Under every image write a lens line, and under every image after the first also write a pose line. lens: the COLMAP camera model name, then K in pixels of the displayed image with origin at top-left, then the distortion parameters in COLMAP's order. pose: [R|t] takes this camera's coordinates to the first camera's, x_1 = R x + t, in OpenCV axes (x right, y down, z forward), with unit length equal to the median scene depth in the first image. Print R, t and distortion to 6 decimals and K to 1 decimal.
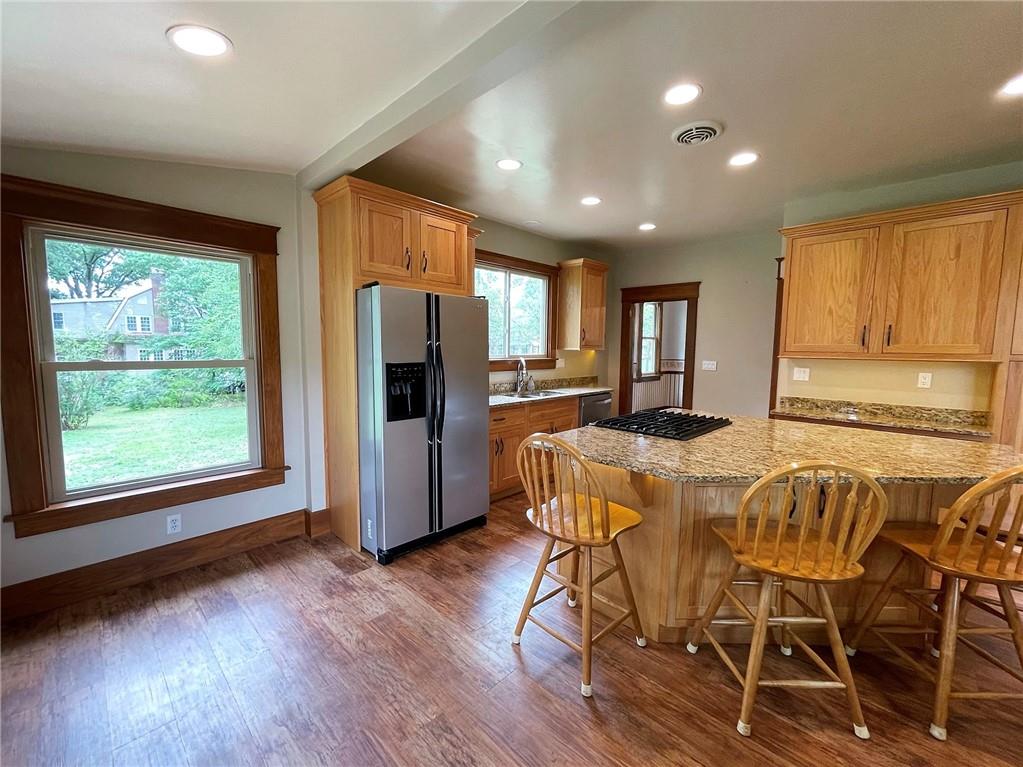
lens RADIAL K [[422.6, 0, 508.0], [0, 422.6, 385.3], [0, 0, 1]] dist [0.000059, -0.000105]
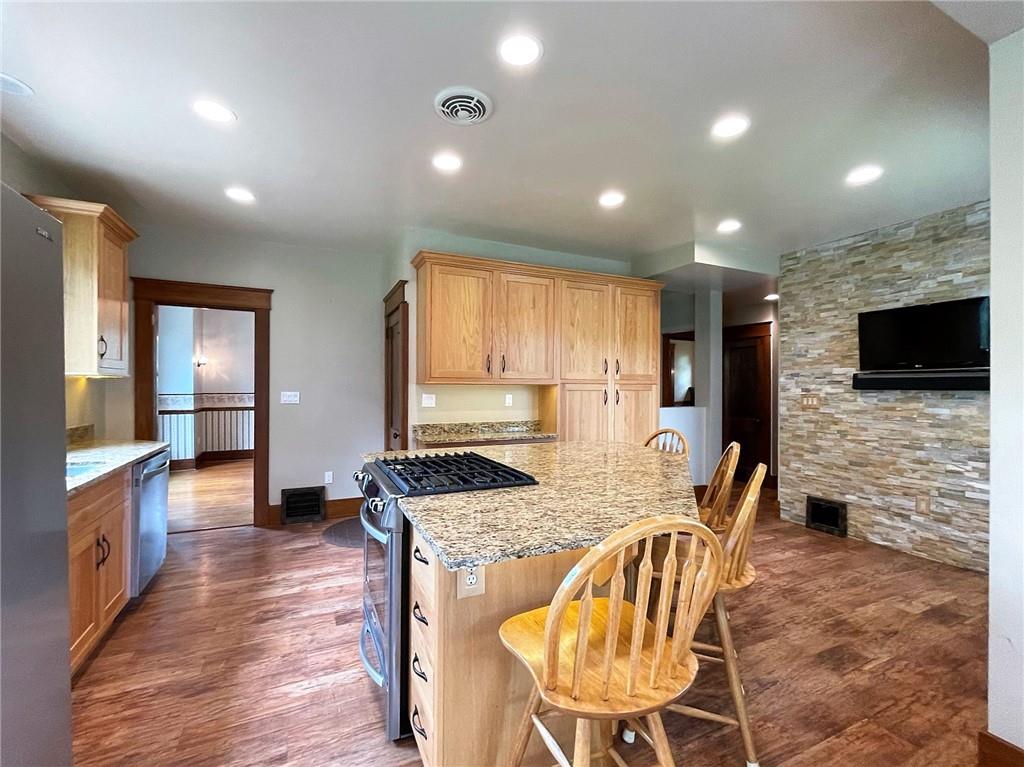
lens RADIAL K [[446.8, 0, 507.9], [0, 446.8, 386.6], [0, 0, 1]] dist [-0.002120, -0.000350]
pose [[0.355226, -0.011756, 0.934706, -0.254325], [0.083834, 0.996292, -0.019329, -0.025596], [-0.931014, 0.085226, 0.354895, 0.507422]]
